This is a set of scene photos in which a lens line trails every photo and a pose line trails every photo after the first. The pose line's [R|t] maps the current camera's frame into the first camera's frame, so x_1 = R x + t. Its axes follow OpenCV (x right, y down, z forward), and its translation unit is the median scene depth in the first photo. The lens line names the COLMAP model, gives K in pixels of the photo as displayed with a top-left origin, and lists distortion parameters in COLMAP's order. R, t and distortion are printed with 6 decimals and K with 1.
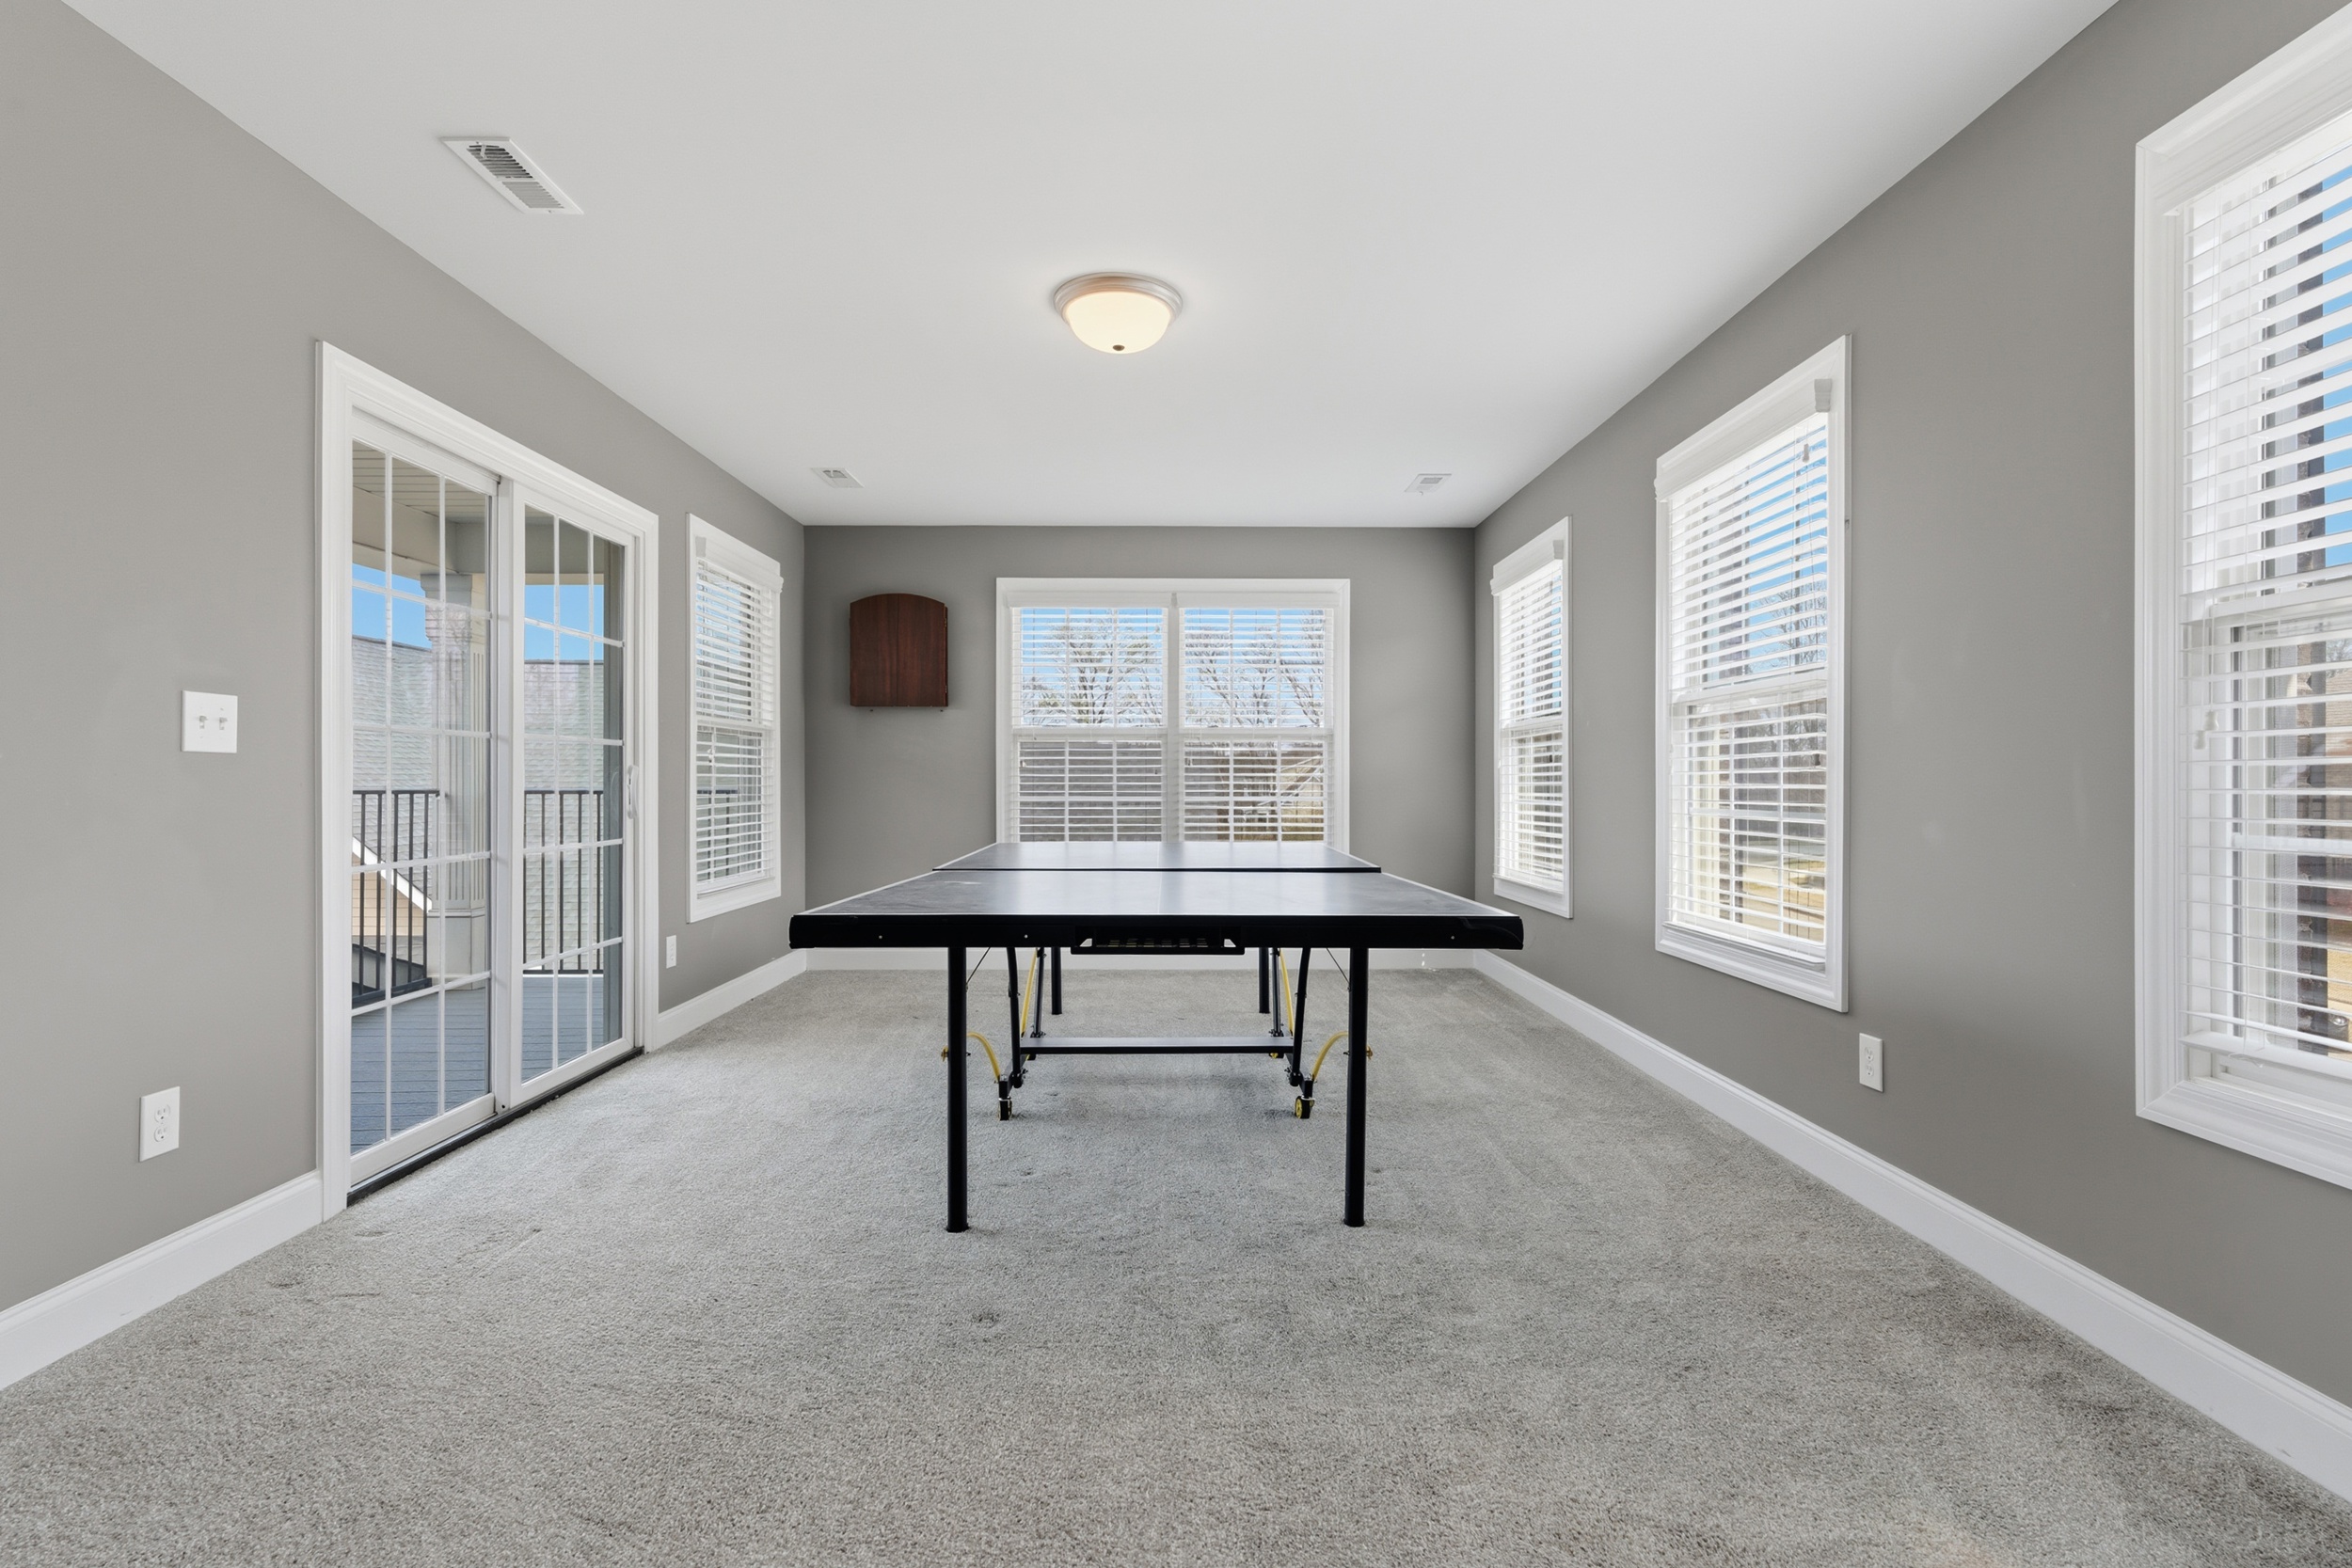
lens RADIAL K [[1061.1, 0, 1177.1], [0, 1061.1, 785.0], [0, 0, 1]] dist [0.002202, -0.000857]
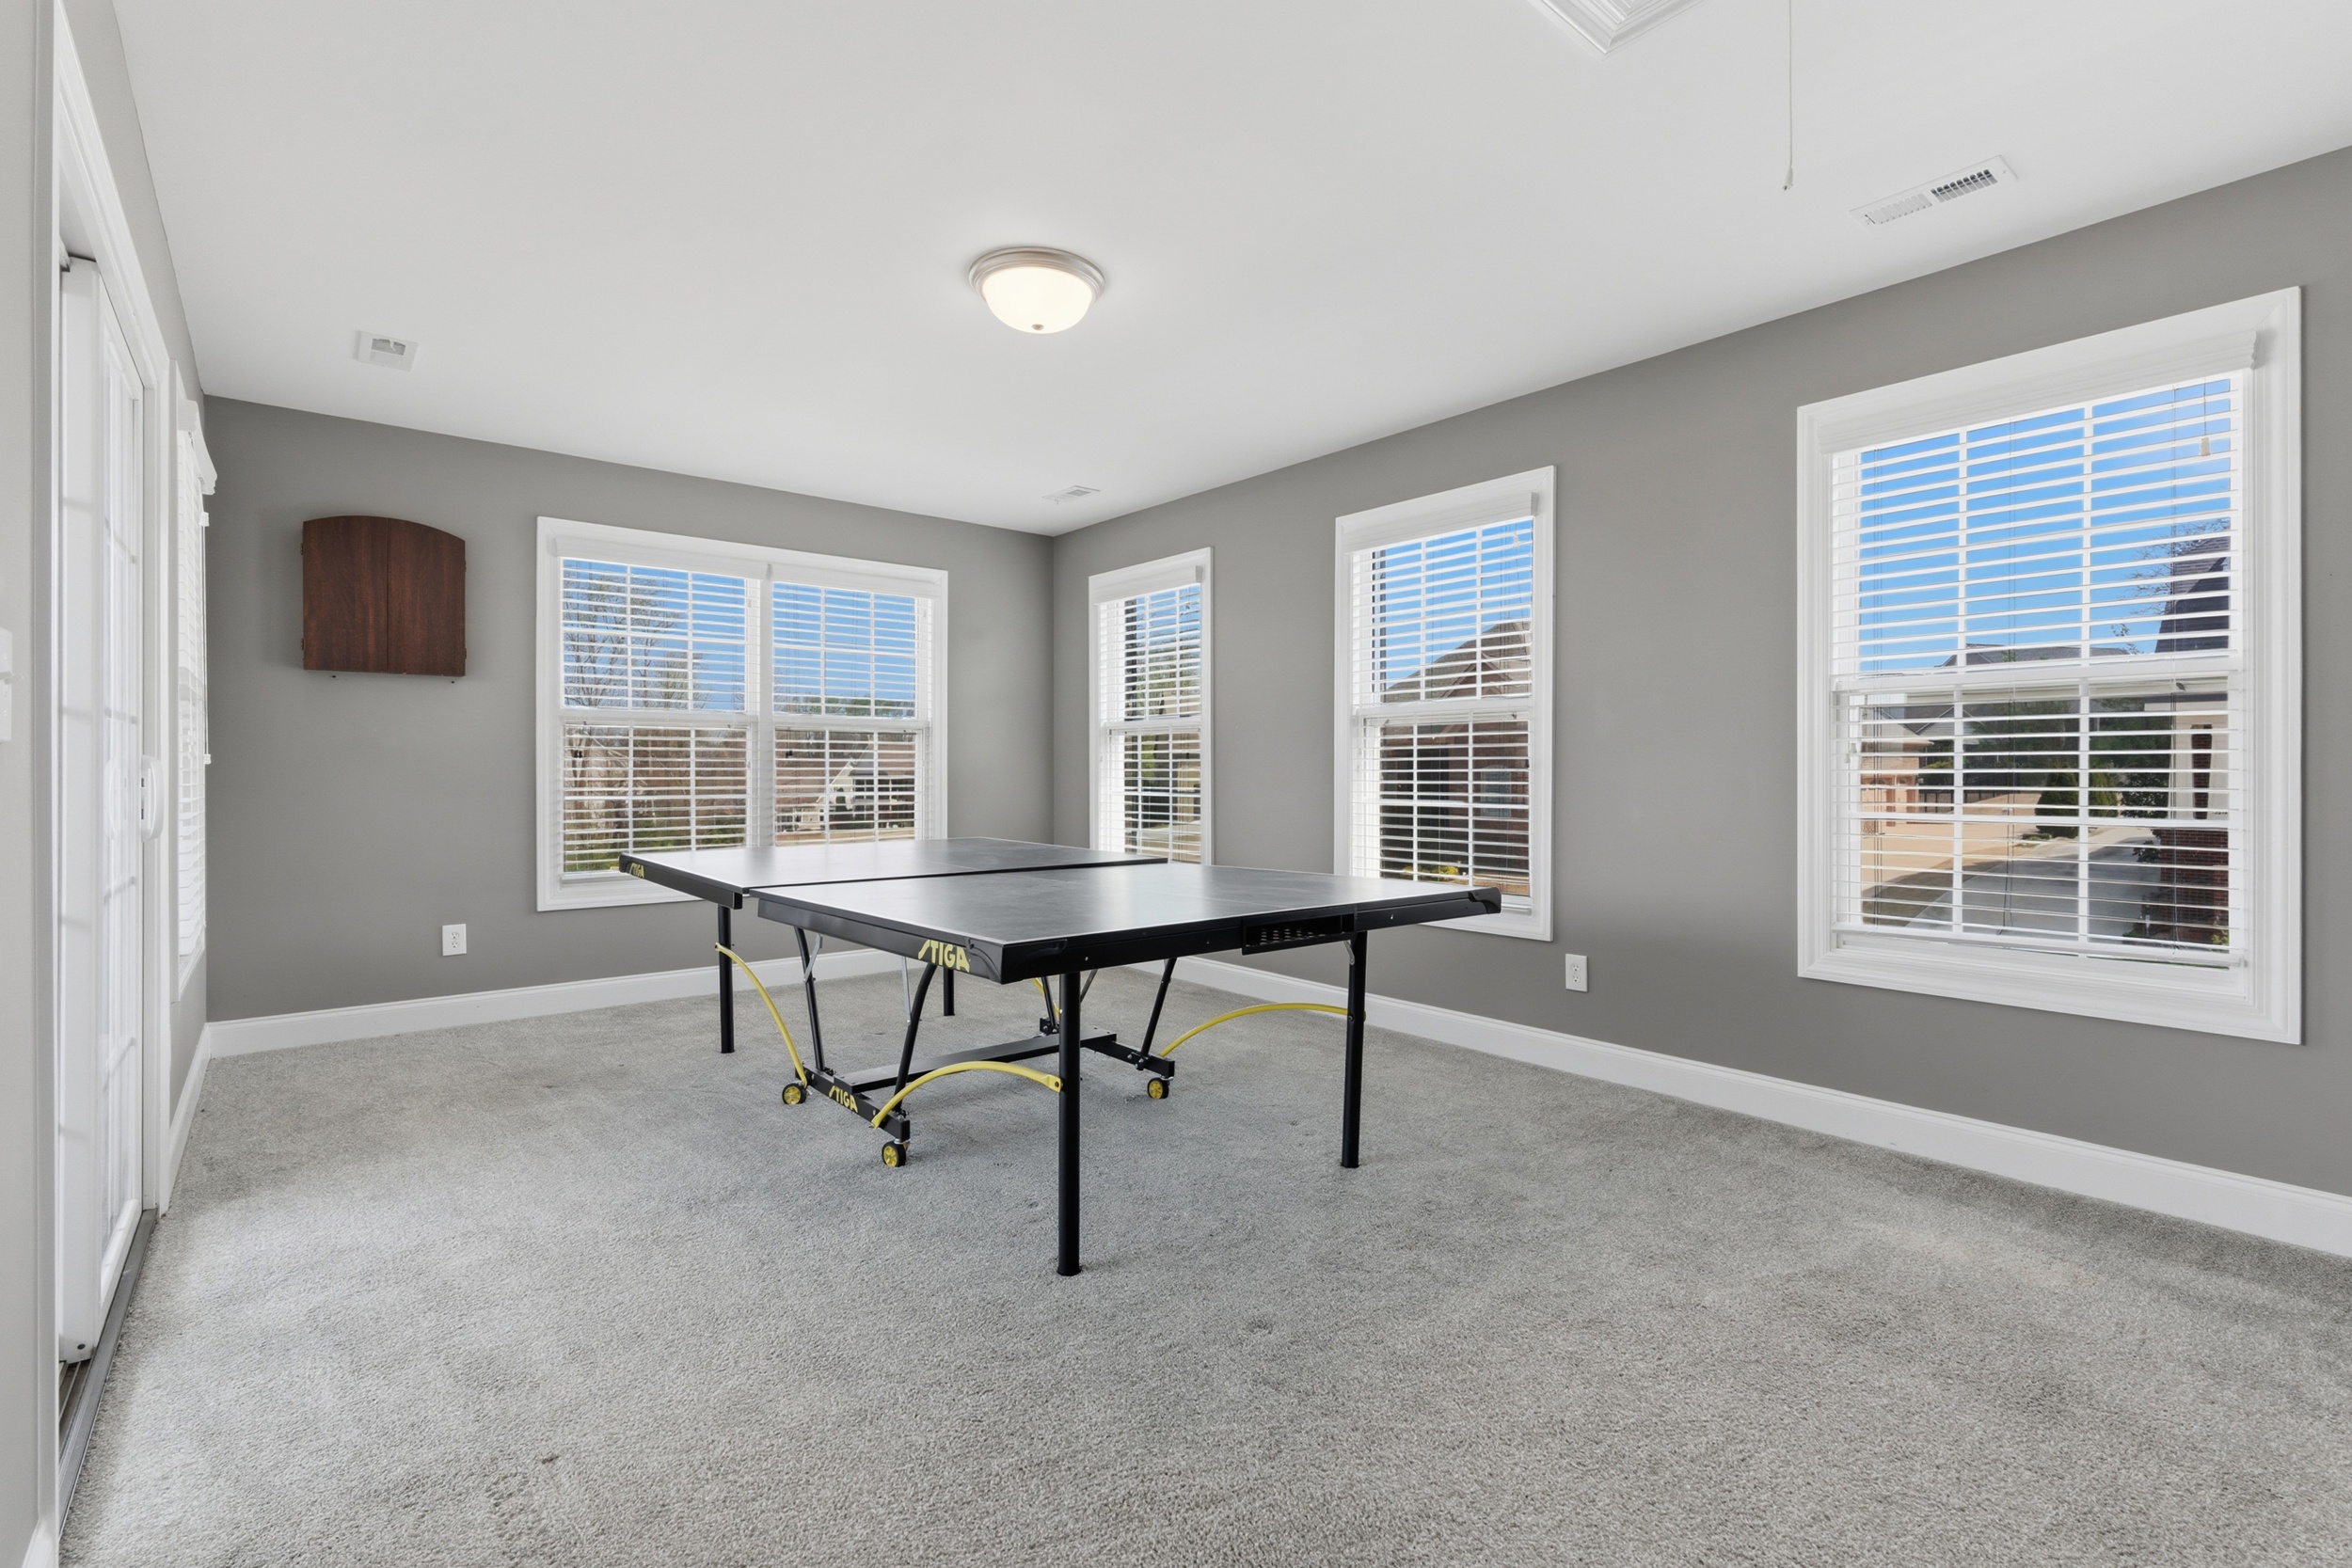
lens RADIAL K [[1061.1, 0, 1174.7], [0, 1061.1, 770.5], [0, 0, 1]] dist [0.002202, -0.000857]
pose [[0.777156, 0.000790, 0.629308, -0.621357], [0.000571, 0.999998, -0.001961, -0.011151], [-0.629308, 0.001883, 0.777154, 0.199322]]
